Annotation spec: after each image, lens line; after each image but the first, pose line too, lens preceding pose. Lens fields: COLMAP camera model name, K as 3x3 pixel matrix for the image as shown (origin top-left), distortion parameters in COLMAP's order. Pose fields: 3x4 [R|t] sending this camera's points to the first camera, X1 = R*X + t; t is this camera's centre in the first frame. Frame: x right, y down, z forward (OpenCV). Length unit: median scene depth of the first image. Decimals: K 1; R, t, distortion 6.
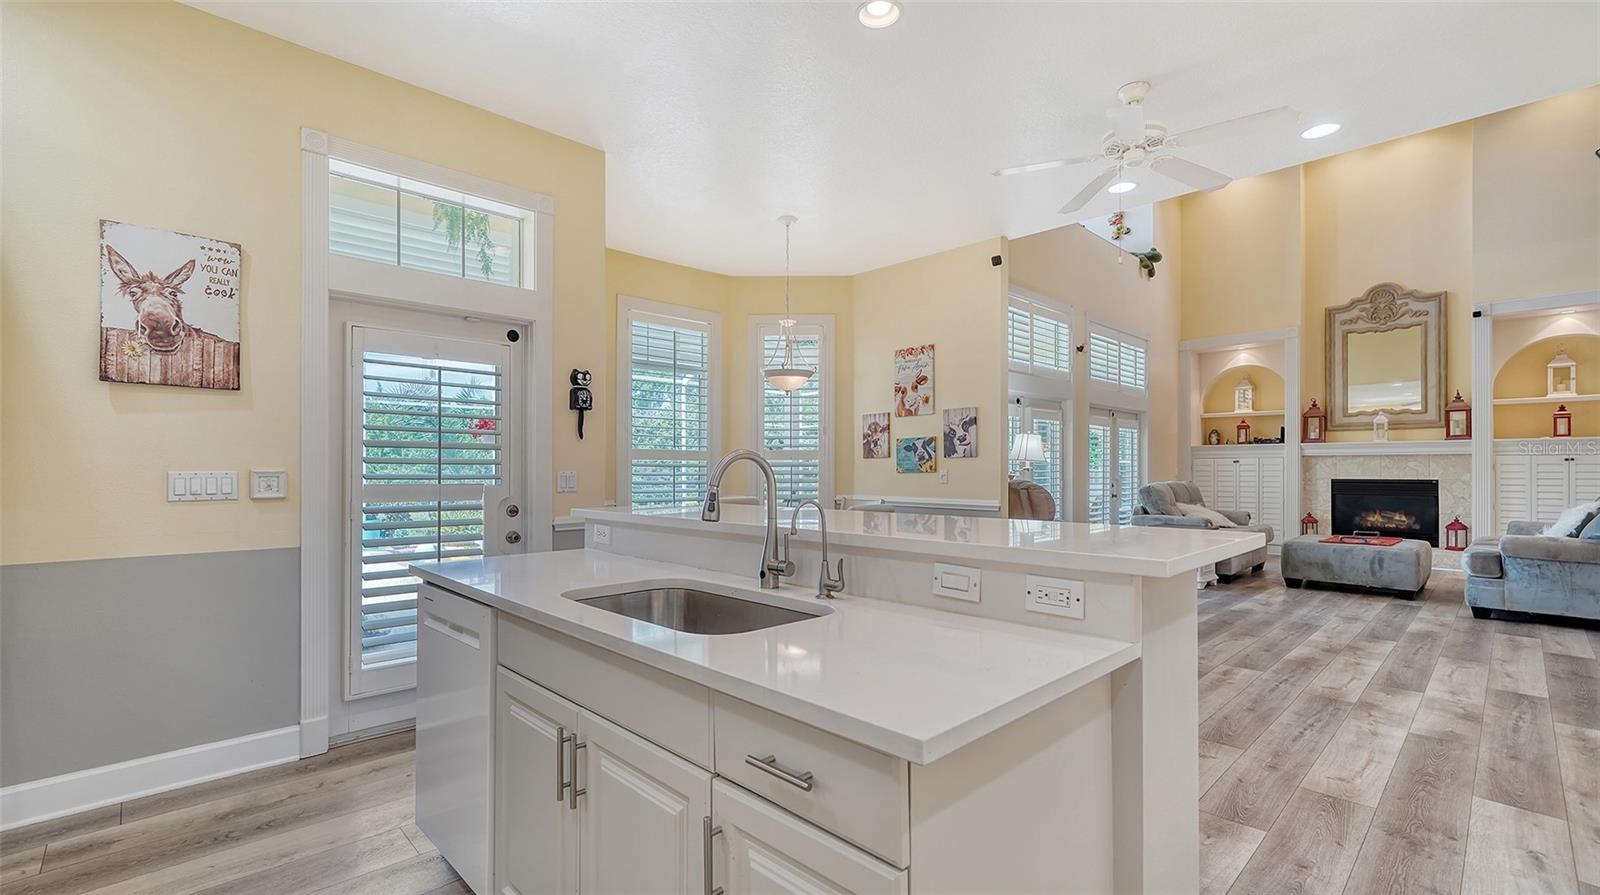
lens RADIAL K [[690.1, 0, 795.4], [0, 690.1, 467.2], [0, 0, 1]] dist [0.001063, 0.002505]
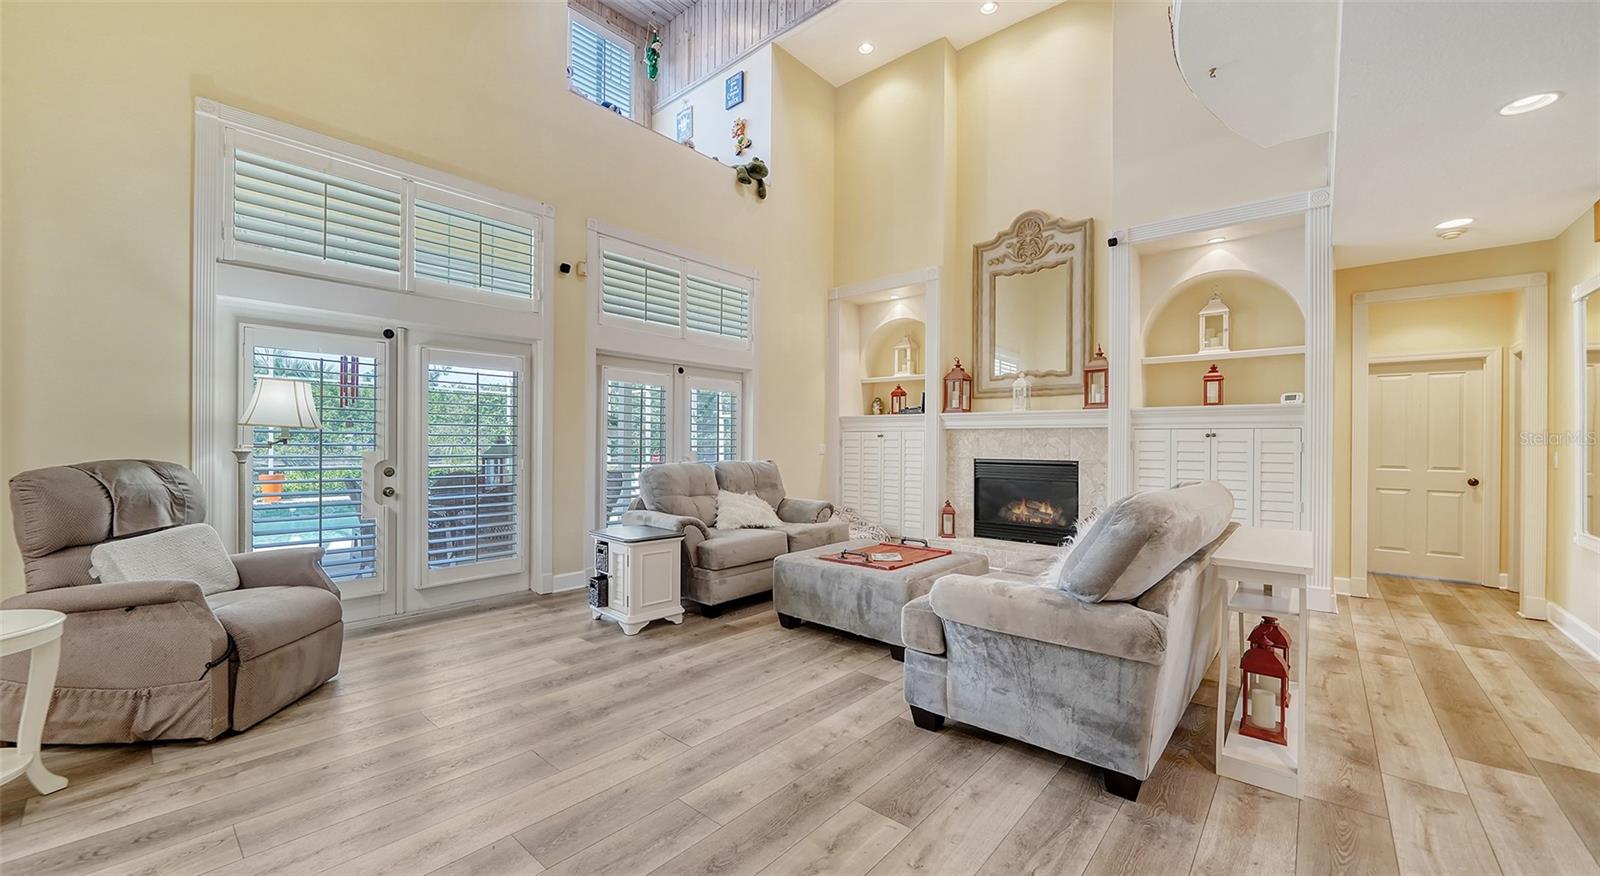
lens RADIAL K [[603.9, 0, 791.4], [0, 603.9, 443.4], [0, 0, 1]] dist [-0.002180, -0.000109]
pose [[0.996215, 0.007956, 0.086559, 0.537124], [-0.008056, 0.999967, 0.000807, 0.000529], [-0.086549, -0.001502, 0.996246, 0.347444]]
